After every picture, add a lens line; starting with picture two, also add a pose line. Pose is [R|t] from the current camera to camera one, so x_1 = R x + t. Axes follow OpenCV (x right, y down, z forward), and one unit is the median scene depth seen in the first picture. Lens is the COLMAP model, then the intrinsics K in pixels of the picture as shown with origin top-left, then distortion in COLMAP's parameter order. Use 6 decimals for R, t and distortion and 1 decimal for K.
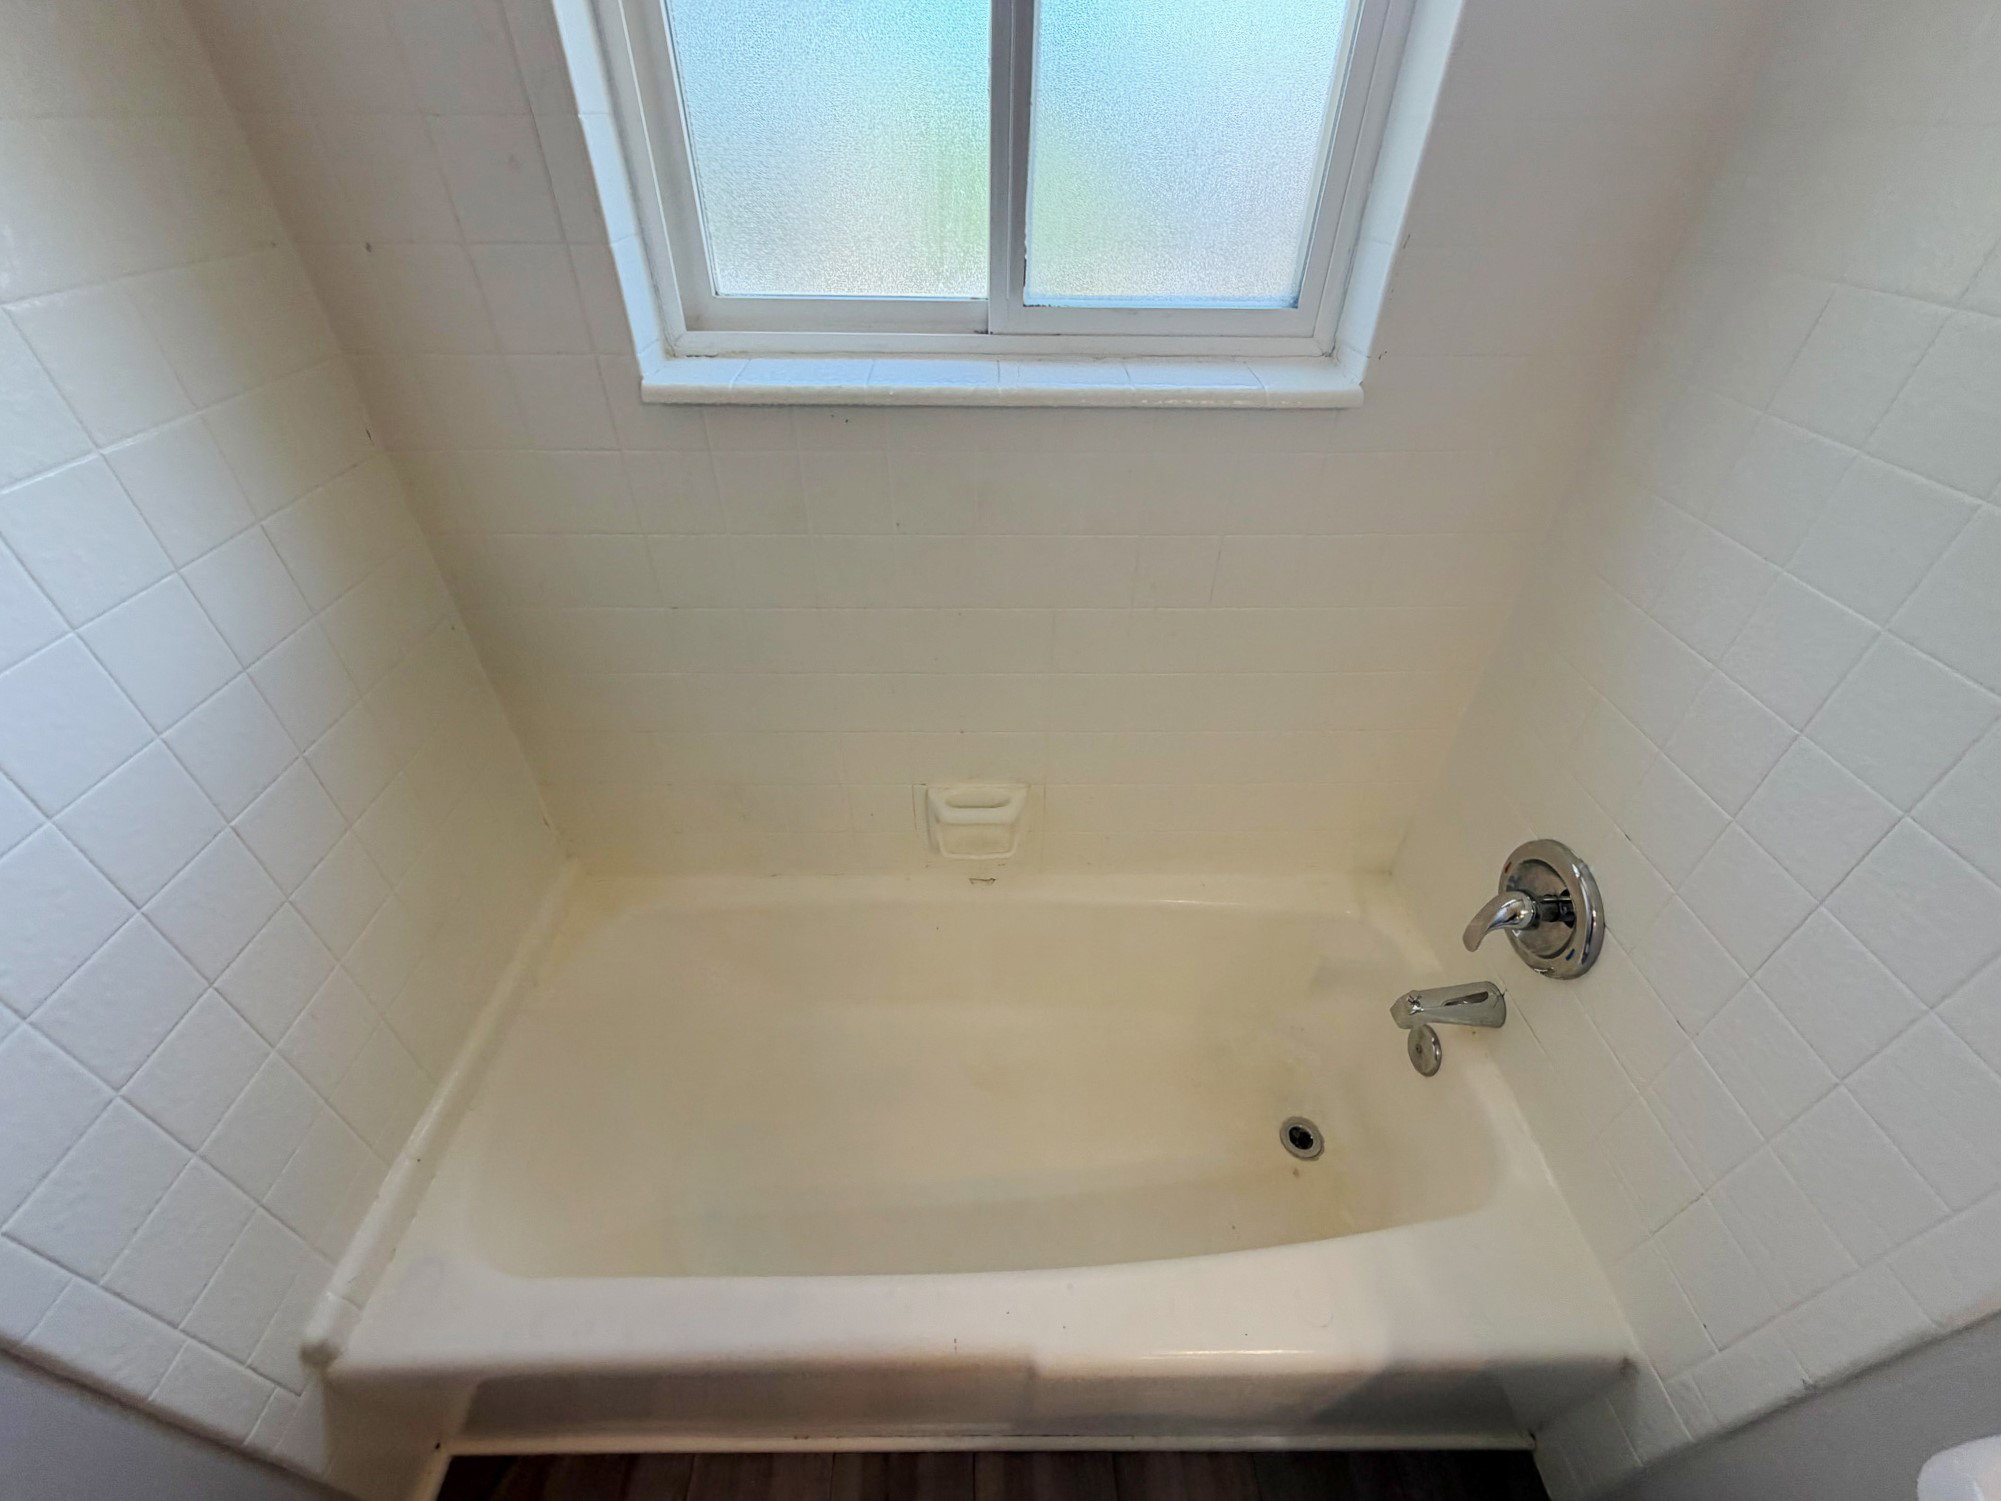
lens RADIAL K [[818.6, 0, 996.6], [0, 818.6, 751.5], [0, 0, 1]] dist [0.000603, 0.000183]
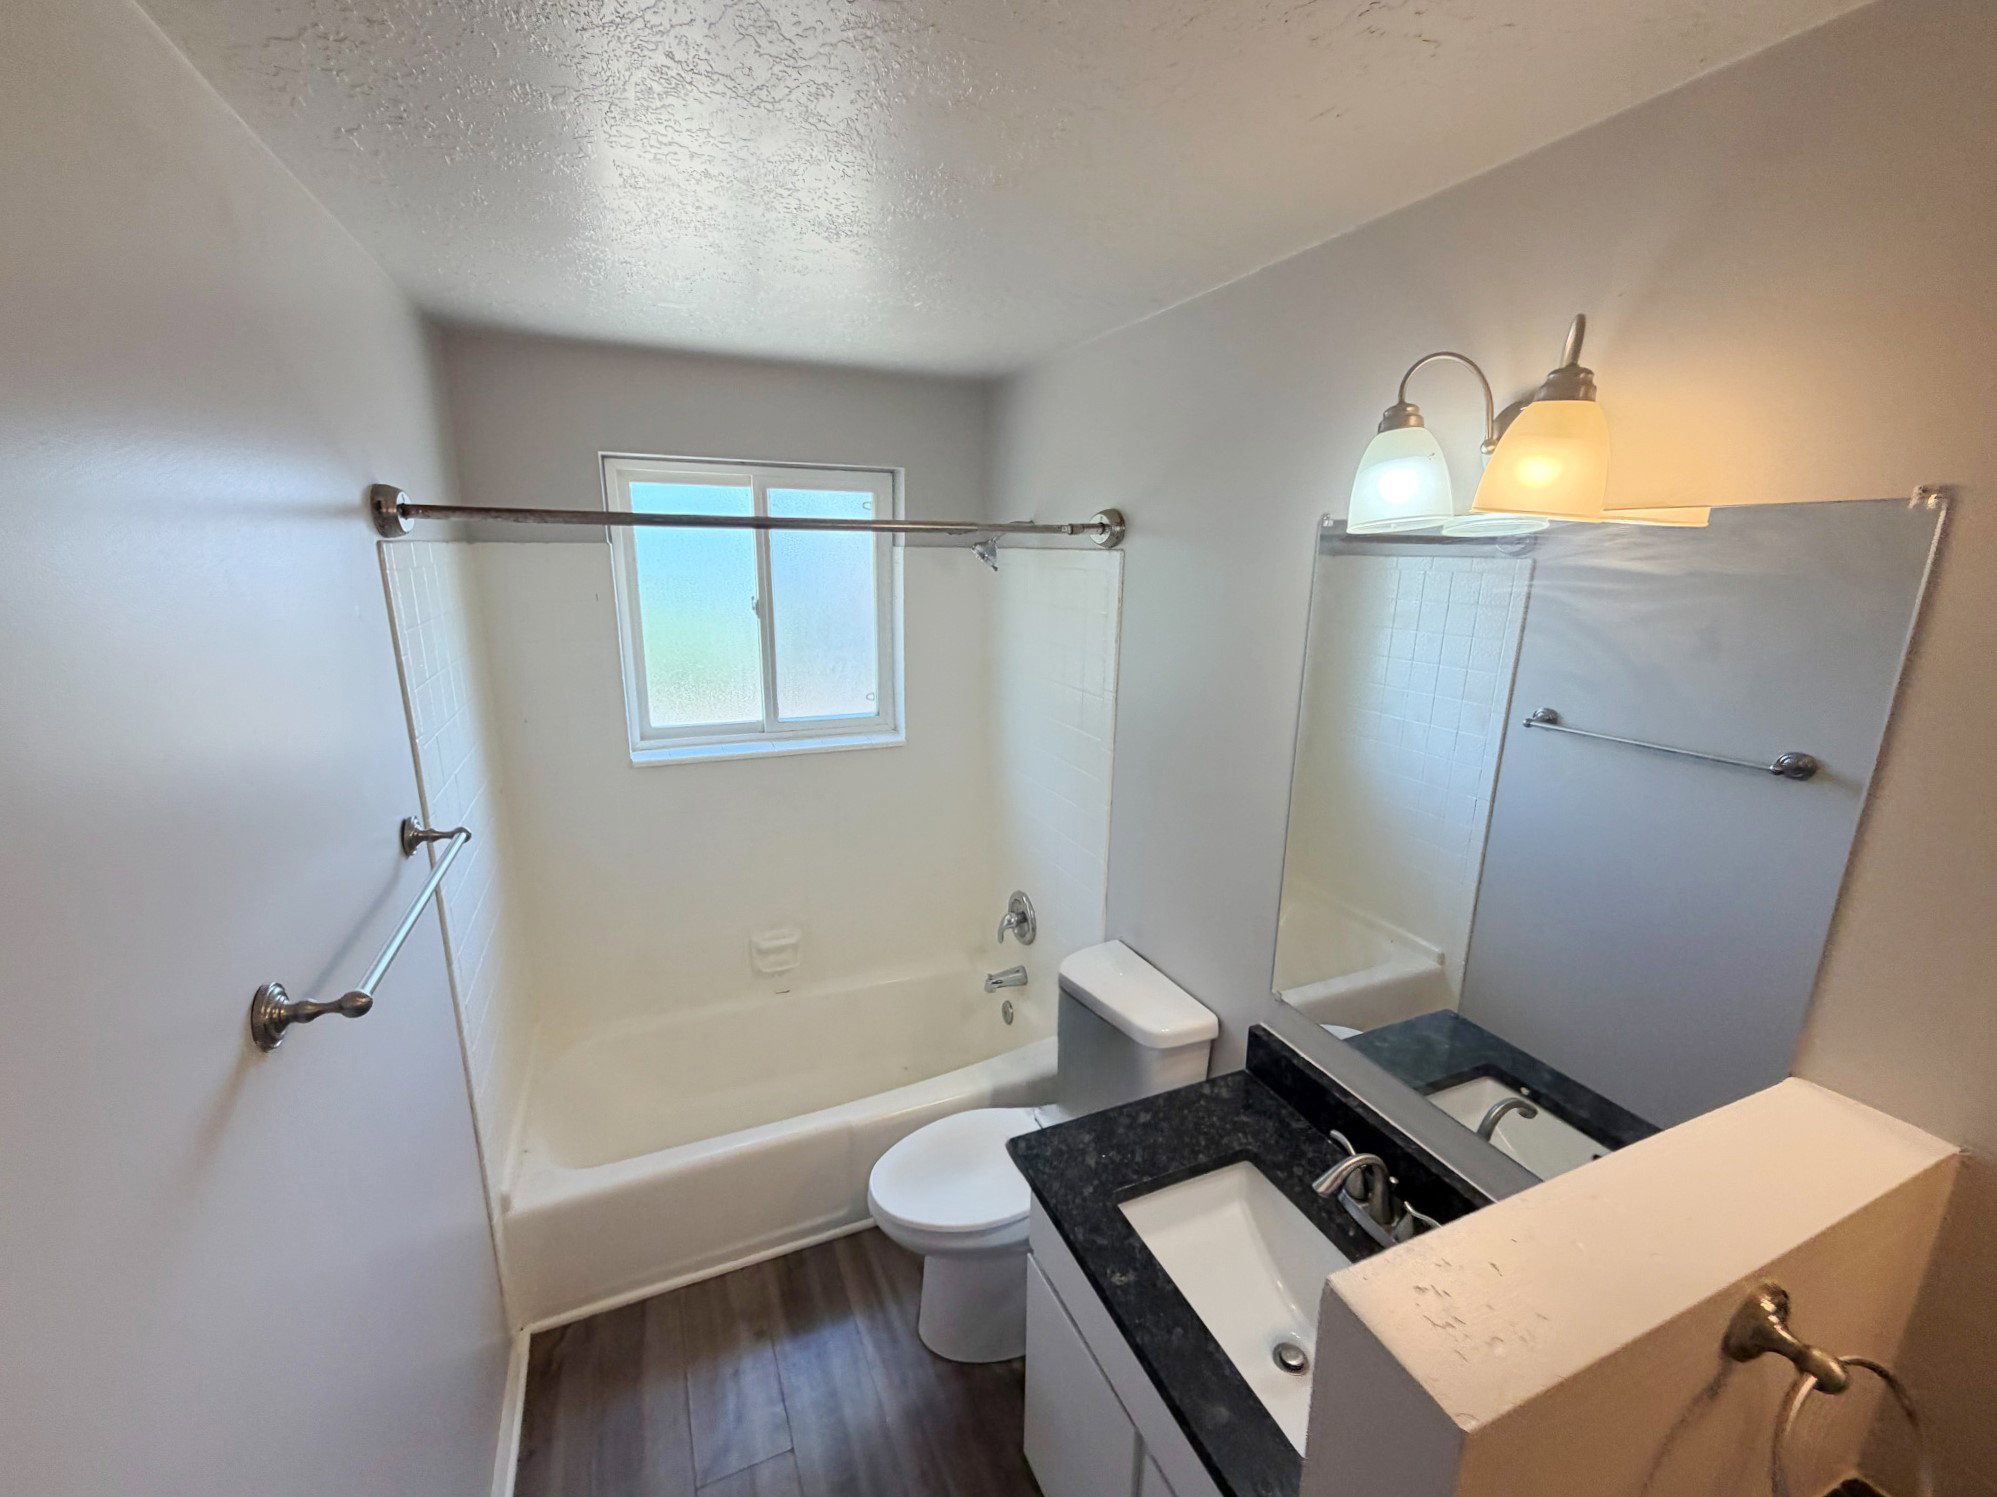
lens RADIAL K [[816.8, 0, 1005.0], [0, 816.8, 747.6], [0, 0, 1]] dist [-0.007651, -0.000074]
pose [[0.915127, -0.085874, 0.393915, -0.331306], [0.244690, 0.894826, -0.373382, 0.668863], [-0.320421, 0.438079, 0.839891, -1.362713]]
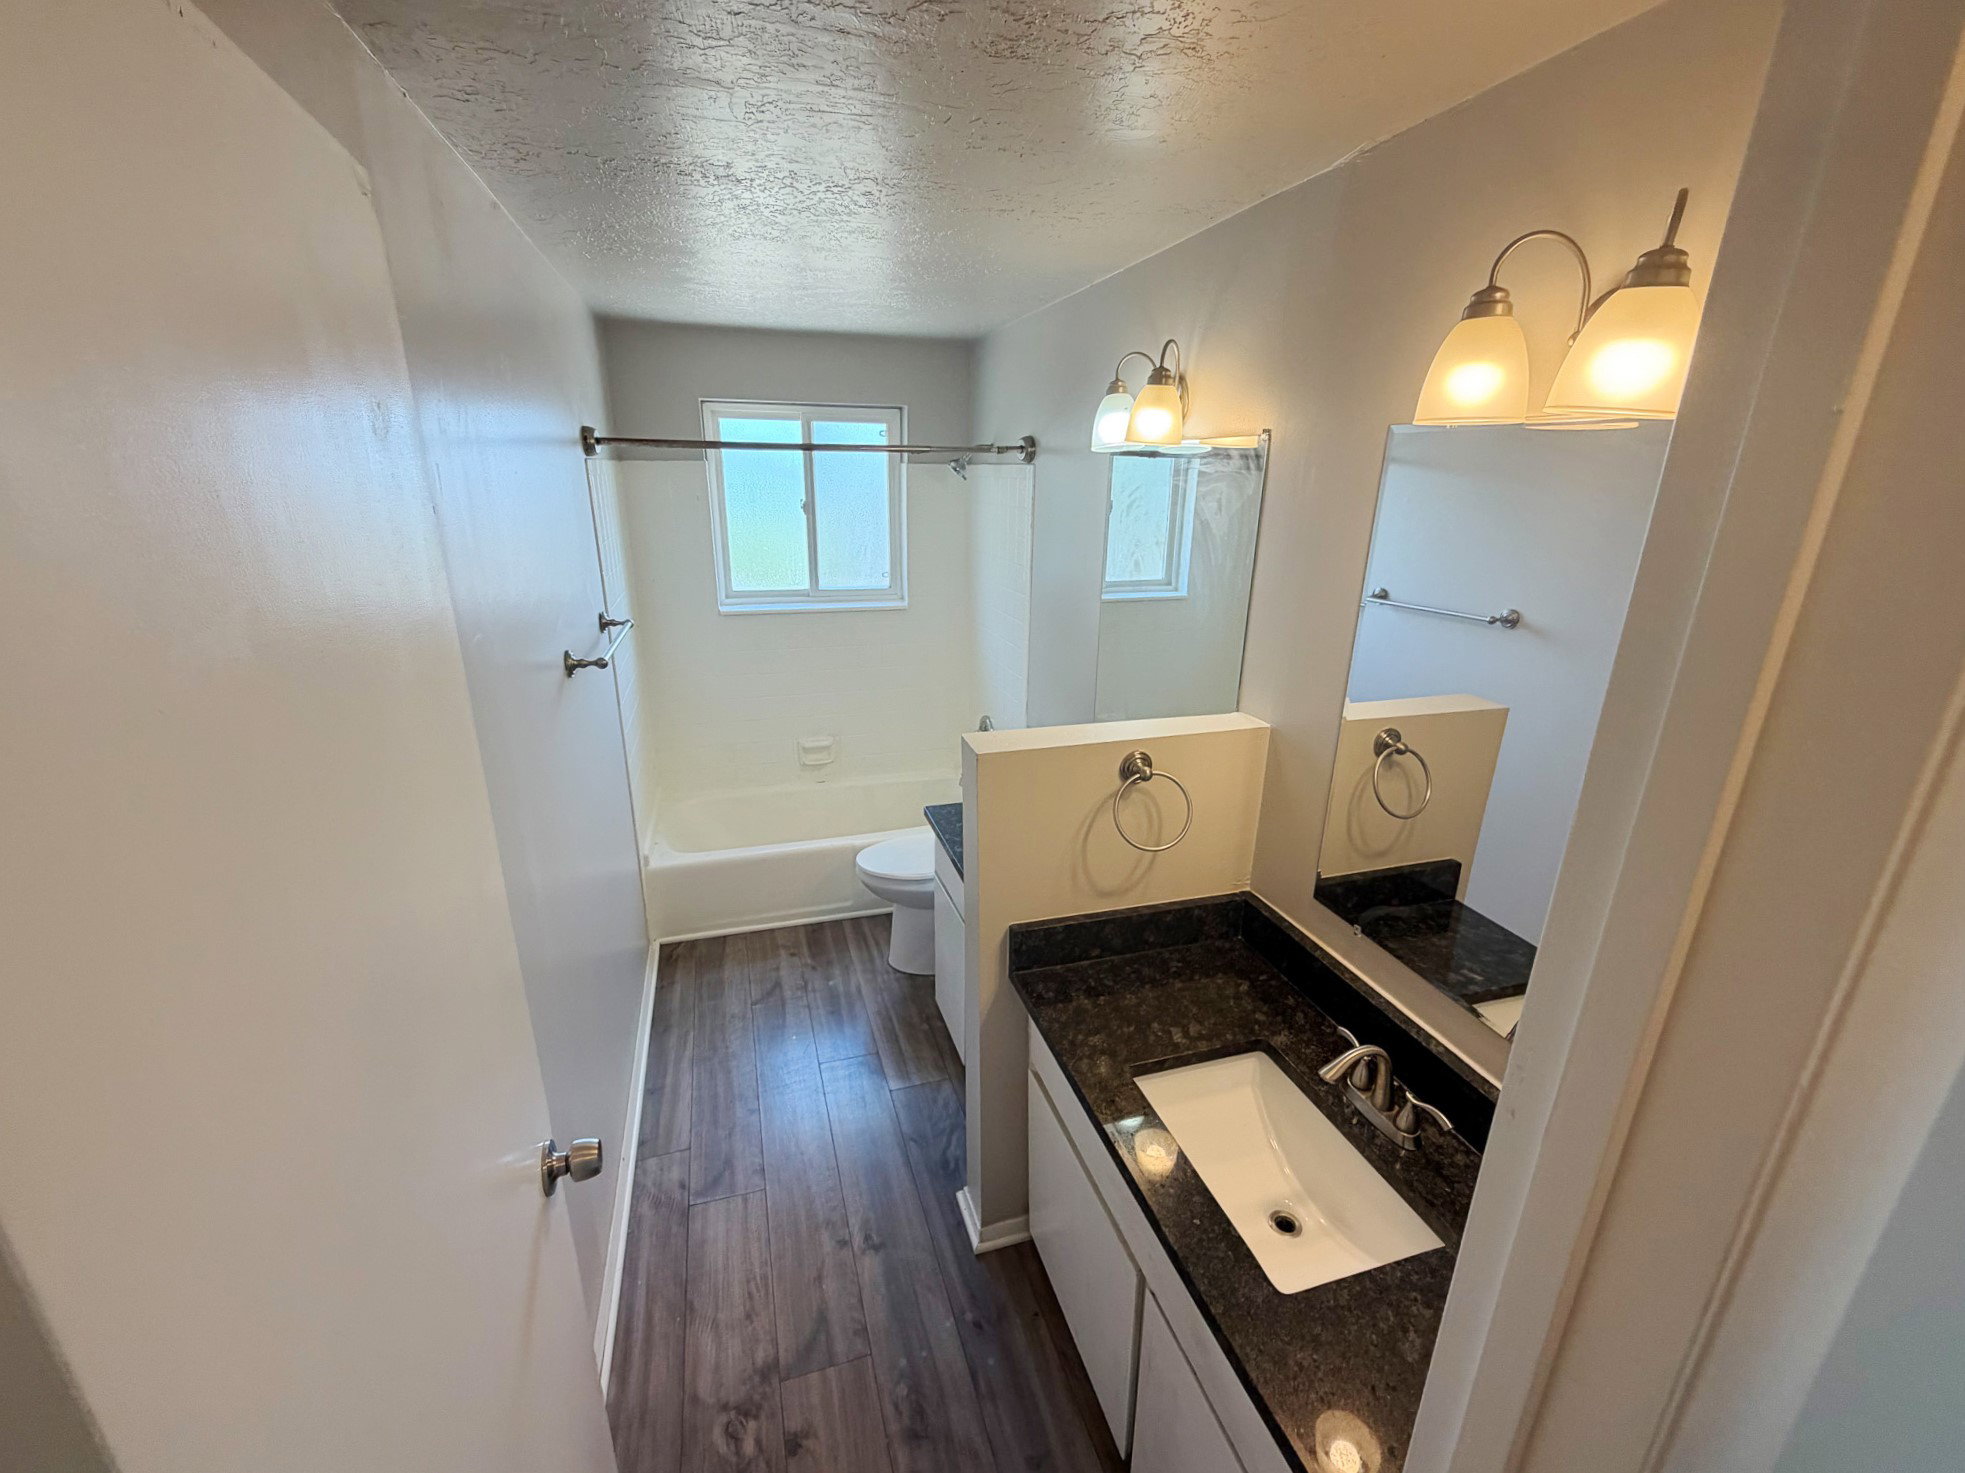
lens RADIAL K [[803.9, 0, 978.6], [0, 803.9, 737.5], [0, 0, 1]] dist [0.000603, 0.000183]
pose [[0.958054, -0.079993, 0.275197, -0.323613], [0.171181, 0.929865, -0.325650, 1.364376], [-0.229847, 0.359099, 0.904554, -2.185388]]
